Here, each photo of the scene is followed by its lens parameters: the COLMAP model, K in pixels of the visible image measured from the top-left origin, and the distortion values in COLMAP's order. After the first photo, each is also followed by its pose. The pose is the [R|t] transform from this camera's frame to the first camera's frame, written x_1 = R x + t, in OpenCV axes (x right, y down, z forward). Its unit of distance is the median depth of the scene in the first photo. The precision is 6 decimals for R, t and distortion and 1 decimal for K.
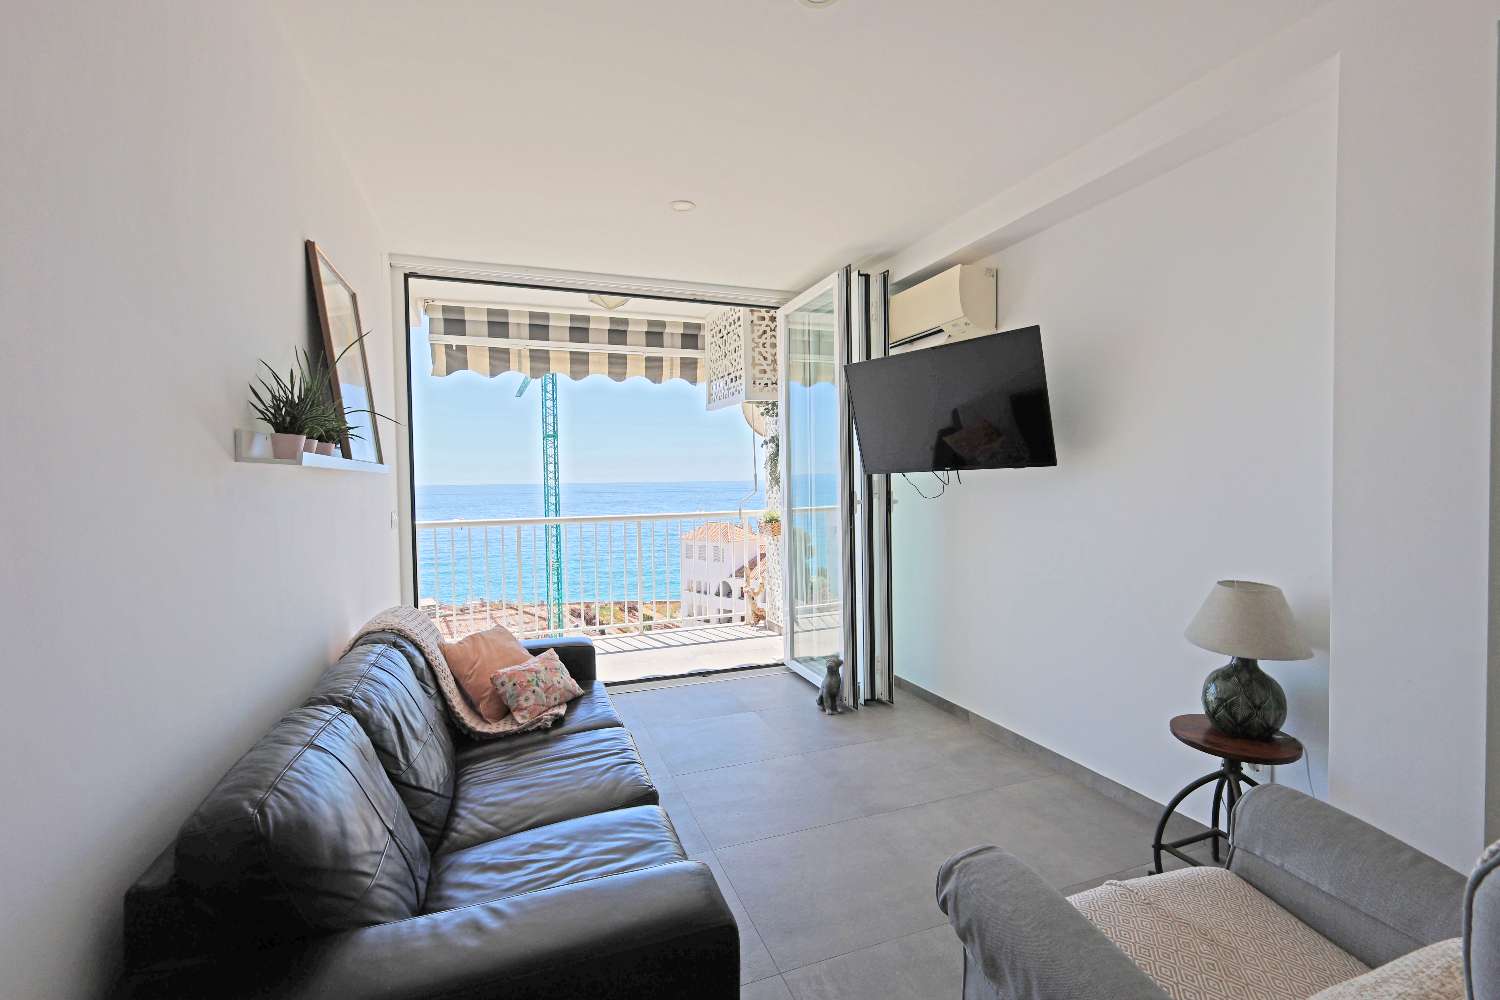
lens RADIAL K [[649.3, 0, 750.3], [0, 649.3, 495.4], [0, 0, 1]] dist [0.003095, 0.000015]
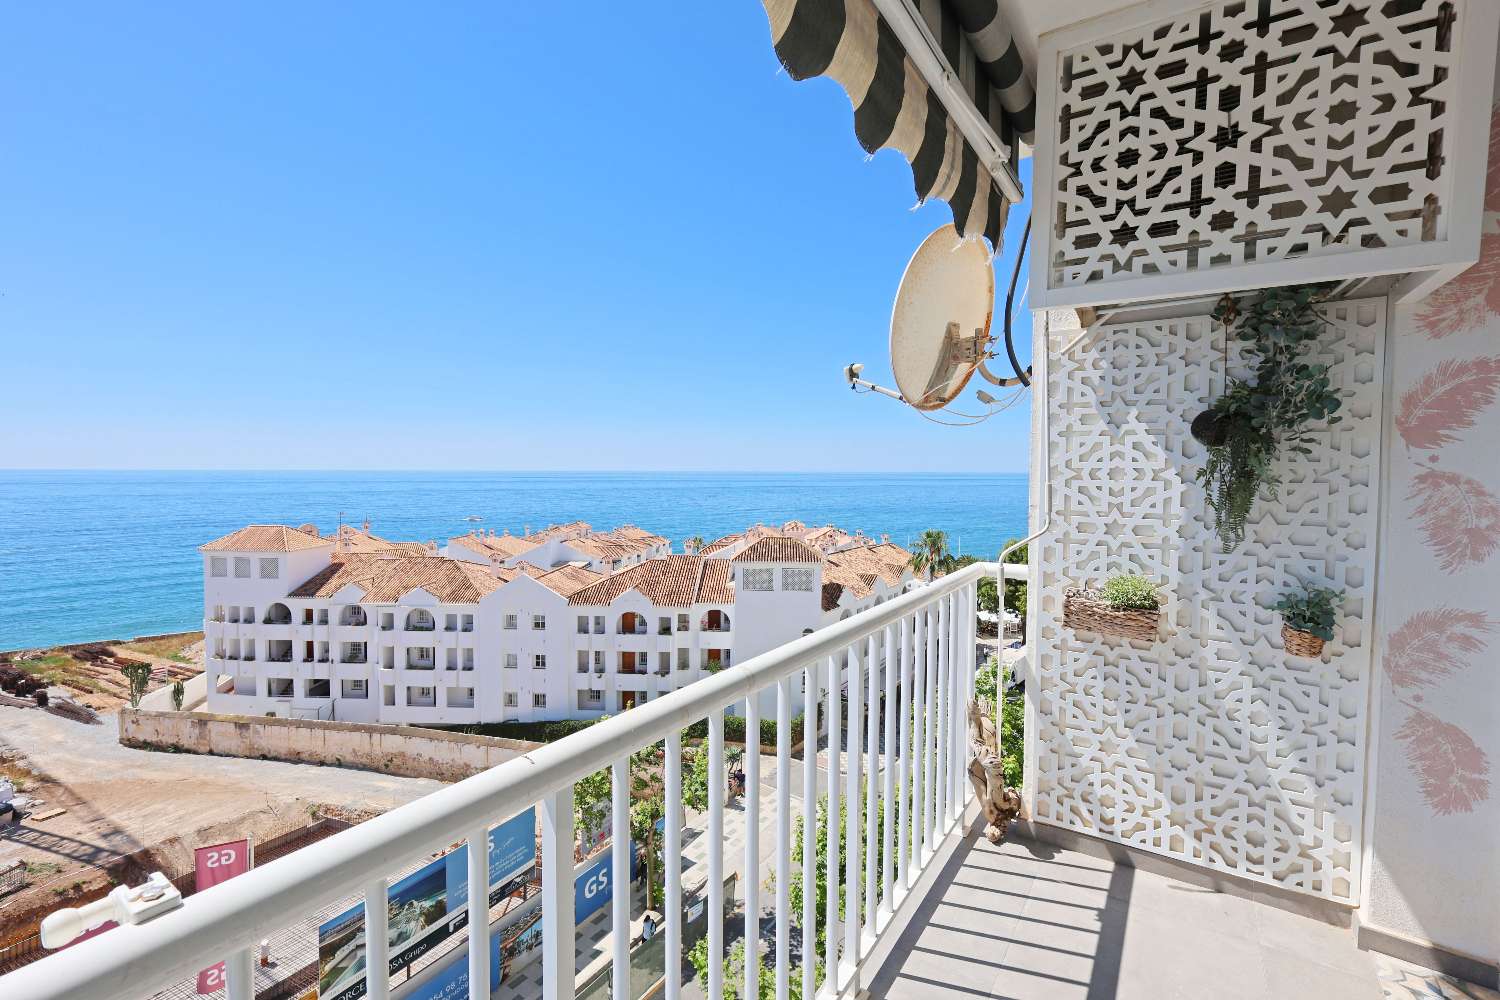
lens RADIAL K [[649.3, 0, 750.3], [0, 649.3, 495.4], [0, 0, 1]] dist [0.003095, 0.000015]
pose [[0.814394, -0.004648, 0.580293, -0.394290], [-0.001865, 0.999942, 0.010627, -0.031010], [-0.580309, -0.009737, 0.814338, 0.788367]]
